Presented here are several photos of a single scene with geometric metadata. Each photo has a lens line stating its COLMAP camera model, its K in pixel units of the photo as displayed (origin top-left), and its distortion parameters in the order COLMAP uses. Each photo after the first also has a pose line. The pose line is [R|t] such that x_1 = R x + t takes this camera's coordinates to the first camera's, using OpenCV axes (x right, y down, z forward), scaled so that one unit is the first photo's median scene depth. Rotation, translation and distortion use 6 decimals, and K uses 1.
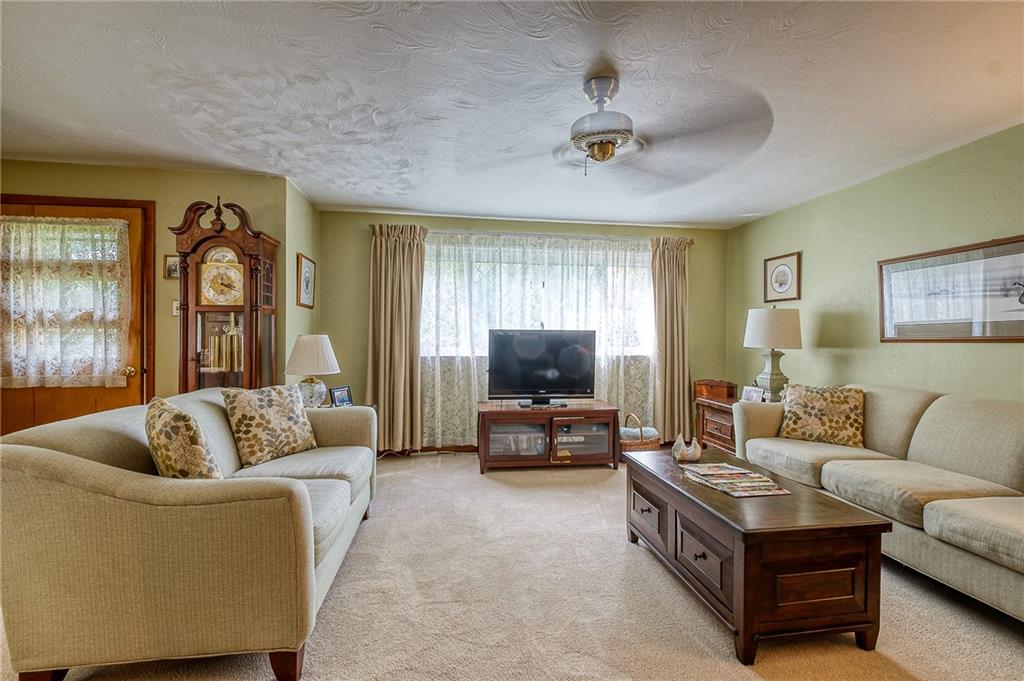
lens RADIAL K [[446.1, 0, 512.6], [0, 446.1, 341.1], [0, 0, 1]] dist [-0.004844, -0.001595]
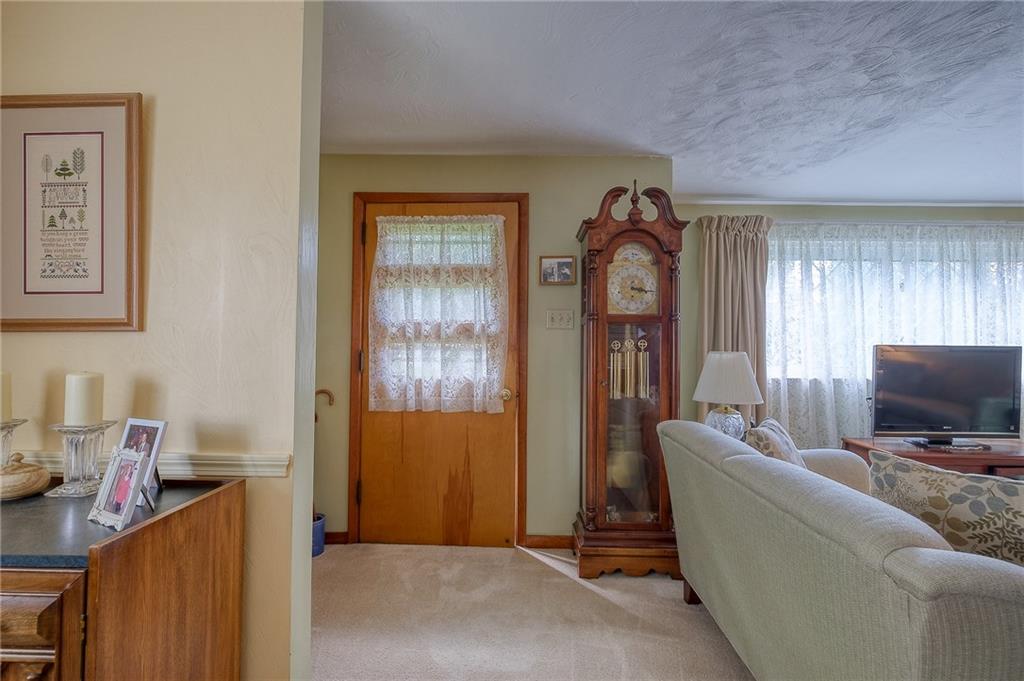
lens RADIAL K [[466.2, 0, 511.5], [0, 466.2, 341.9], [0, 0, 1]] dist [-0.002123, -0.000240]
pose [[0.983370, 0.000263, -0.181612, -0.708500], [-0.005637, 0.999561, -0.029074, -0.005590], [0.181525, 0.029614, 0.982940, 0.131081]]
